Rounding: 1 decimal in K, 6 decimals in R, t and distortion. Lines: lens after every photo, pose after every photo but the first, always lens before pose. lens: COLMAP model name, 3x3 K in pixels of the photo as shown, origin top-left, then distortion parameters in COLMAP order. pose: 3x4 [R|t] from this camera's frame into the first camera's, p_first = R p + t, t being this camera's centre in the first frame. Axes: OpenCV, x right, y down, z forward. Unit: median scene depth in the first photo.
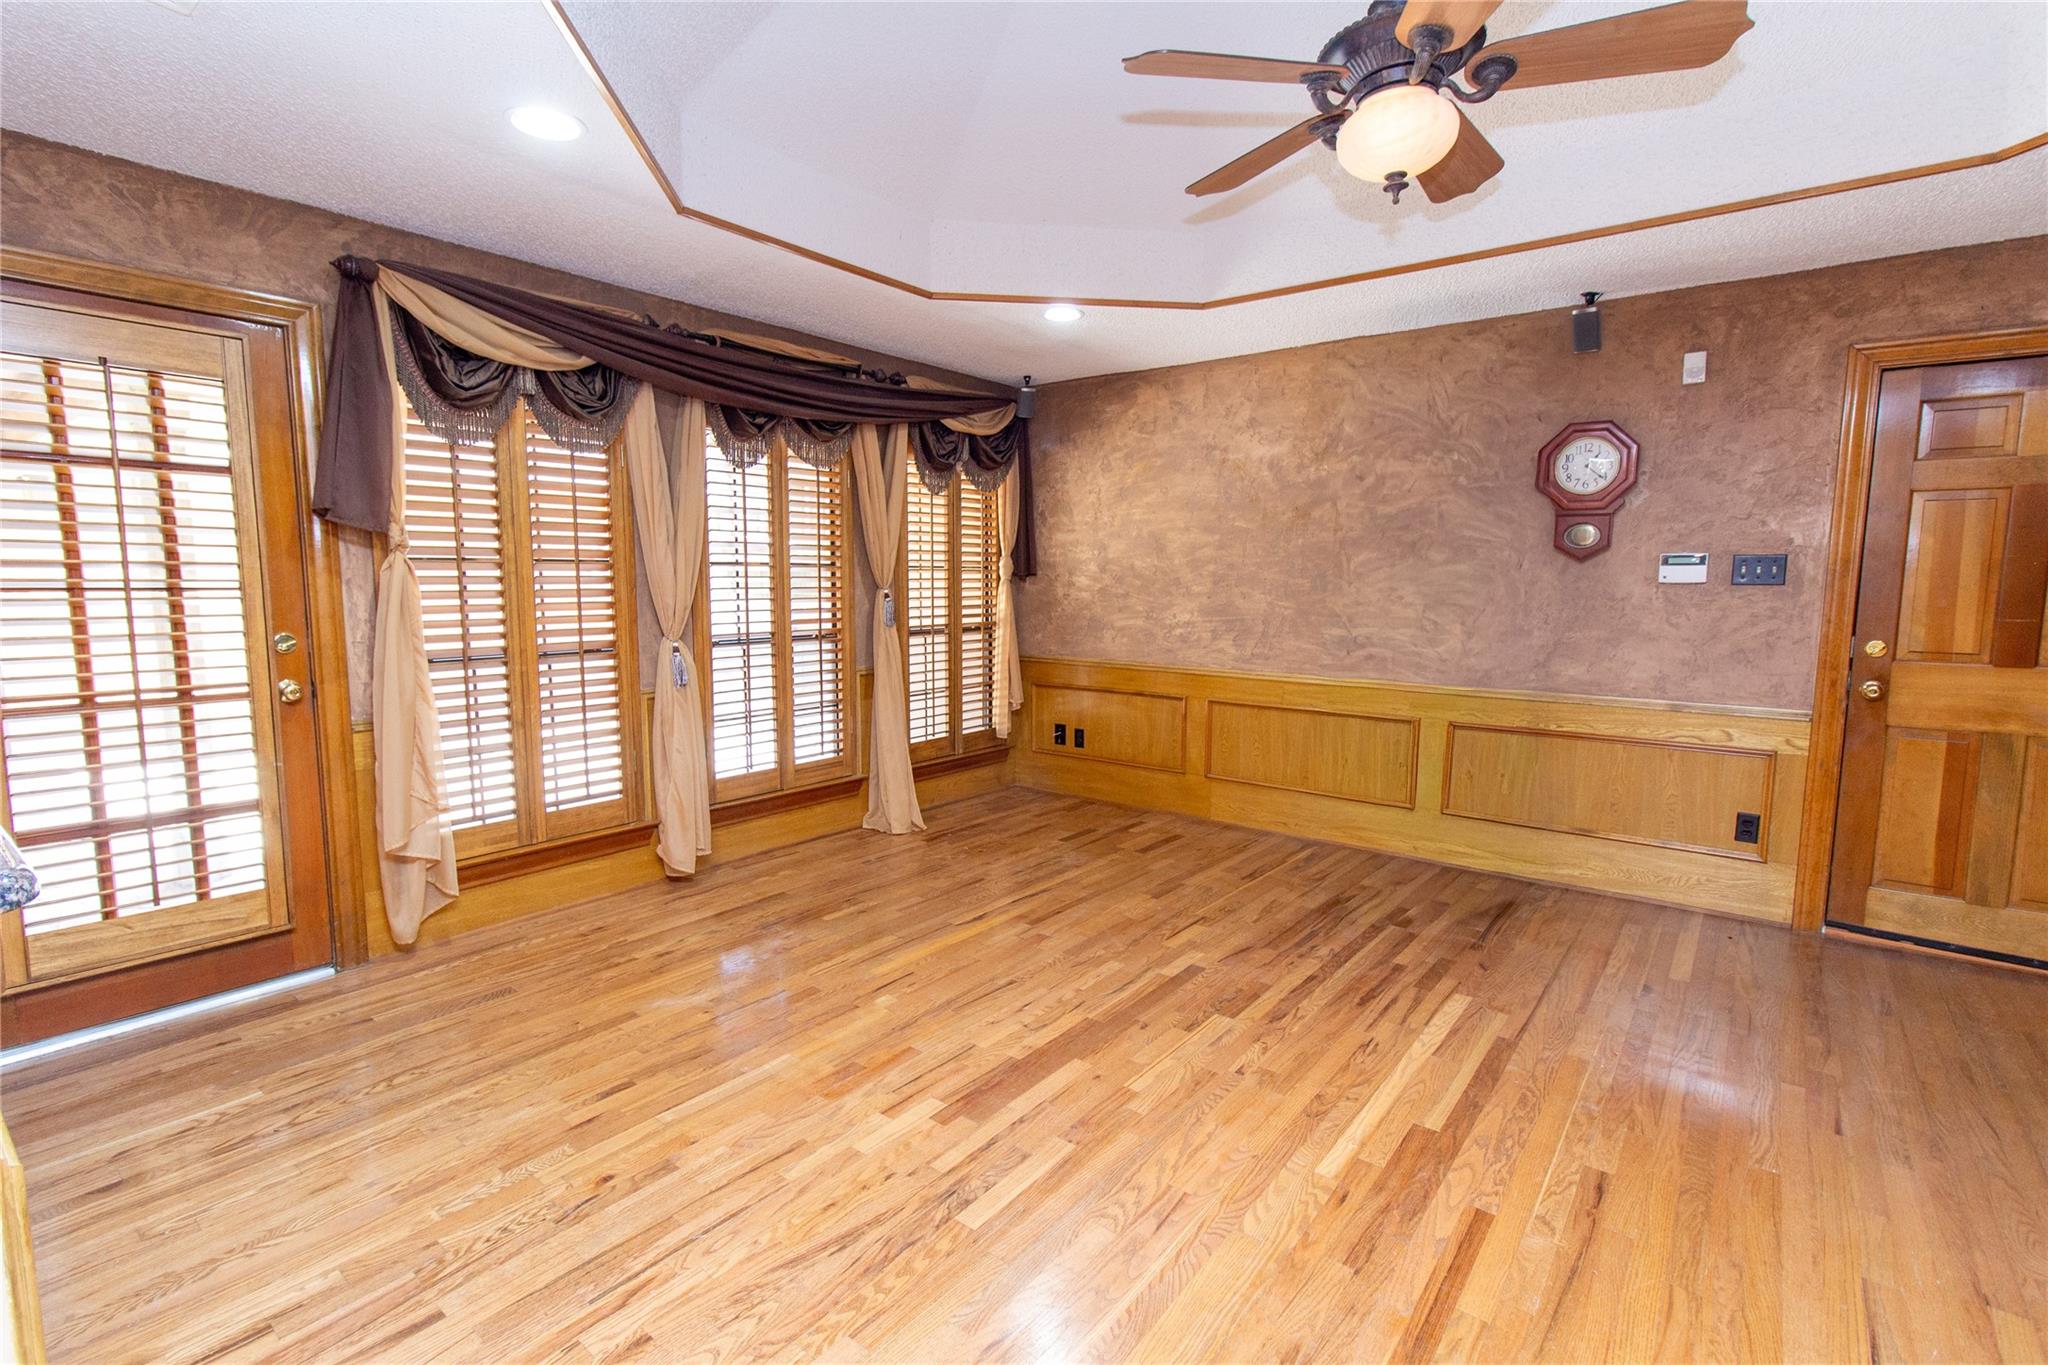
lens RADIAL K [[948.2, 0, 1017.5], [0, 948.2, 681.8], [0, 0, 1]] dist [0.002934, 0.000102]
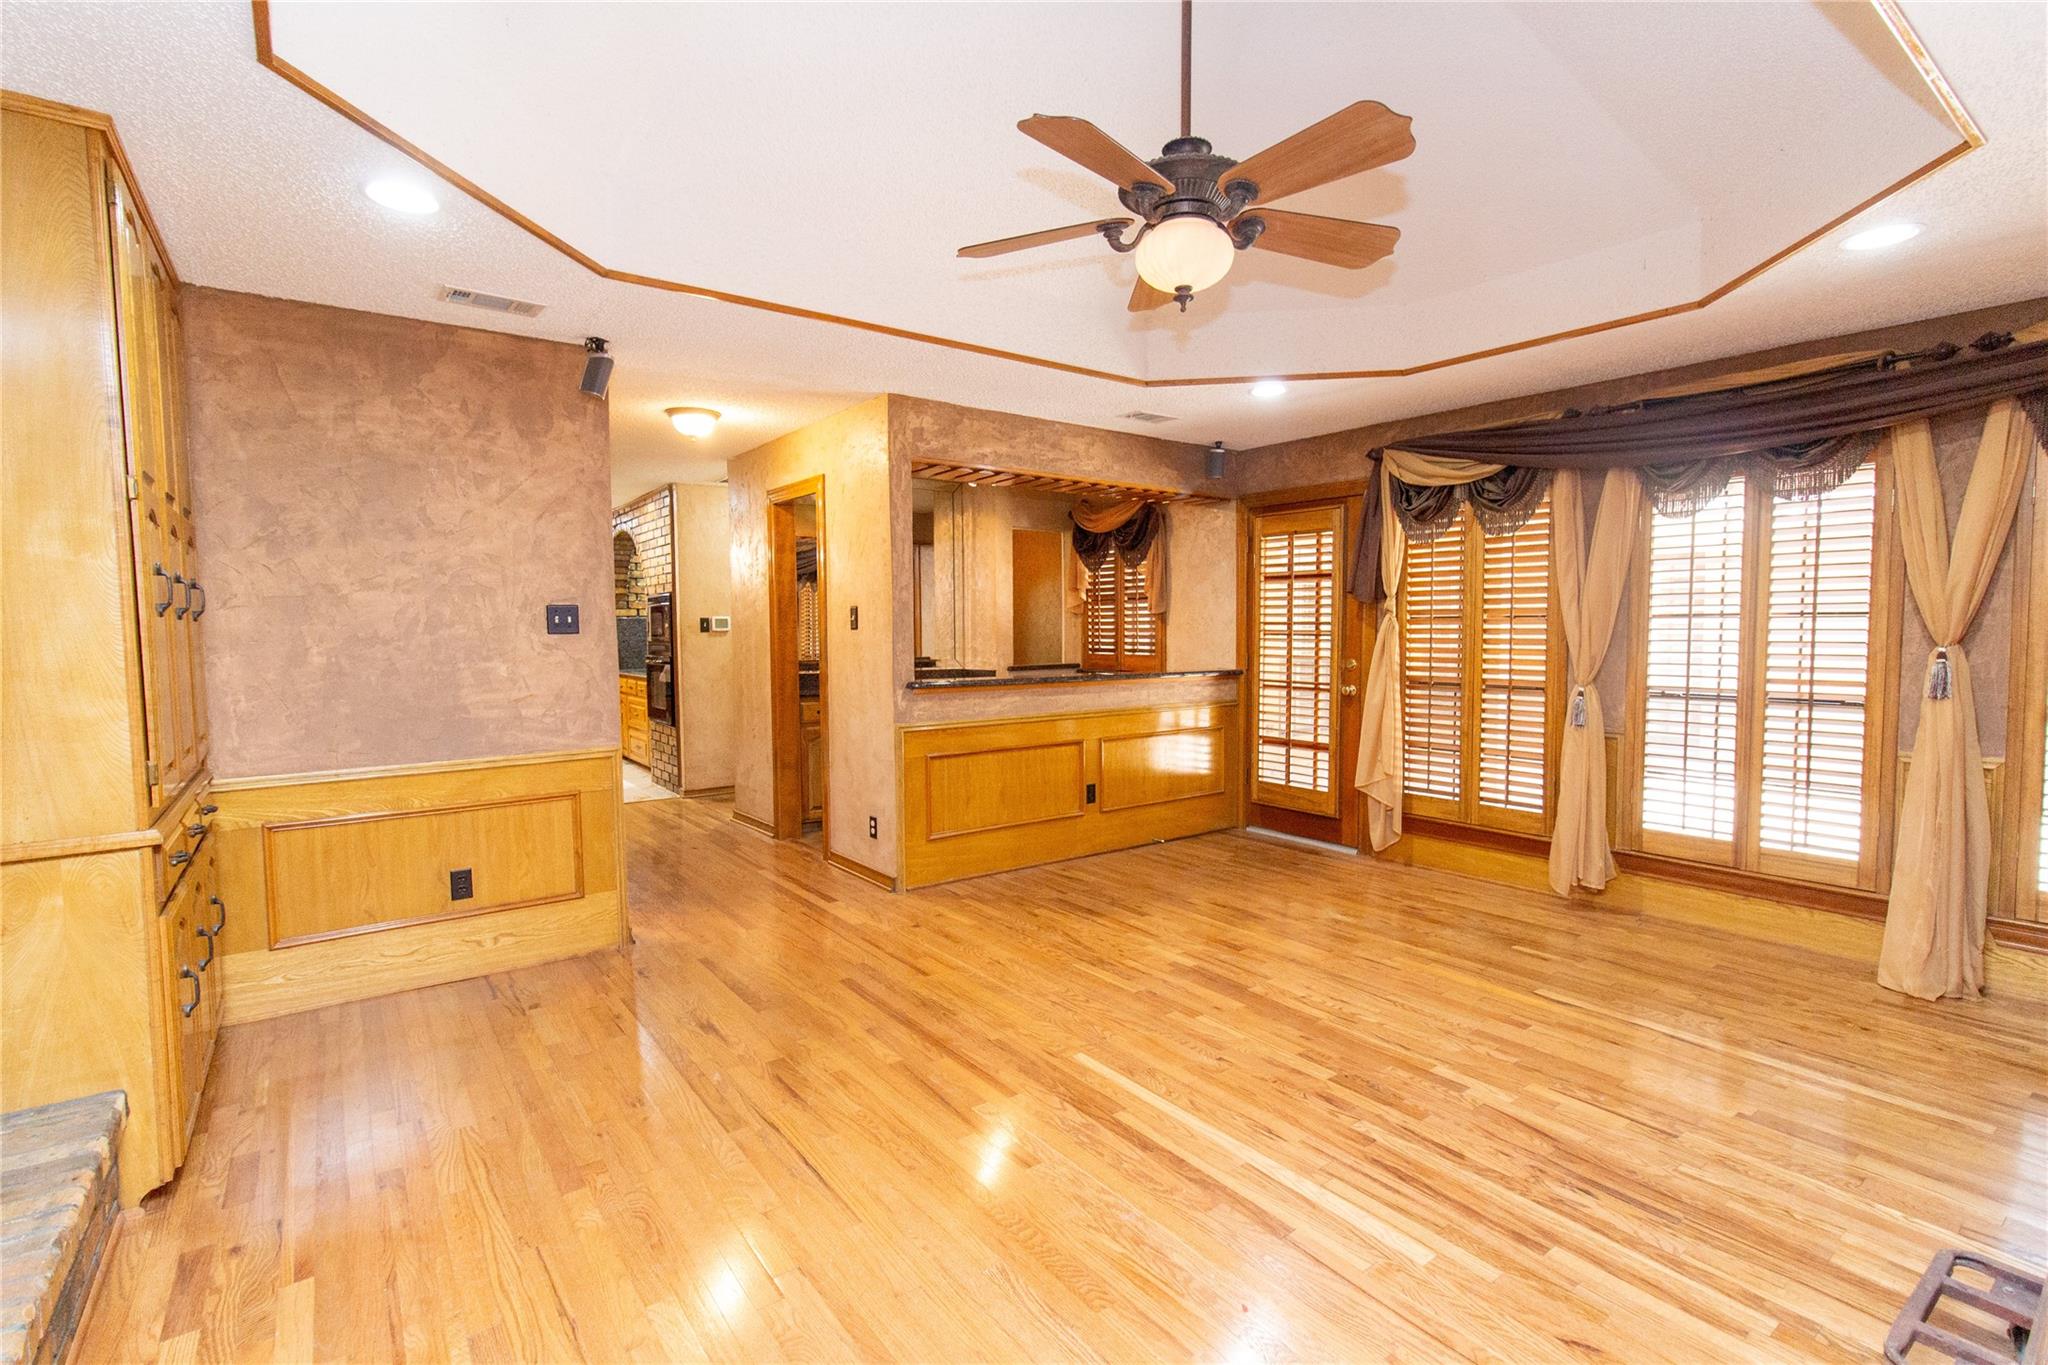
lens RADIAL K [[948.2, 0, 1017.5], [0, 948.2, 681.8], [0, 0, 1]] dist [0.002934, 0.000102]
pose [[-0.265356, 0.054586, -0.962604, 1.063029], [-0.105638, 0.990739, 0.085303, -0.087079], [0.958346, 0.124323, -0.257132, 0.772273]]
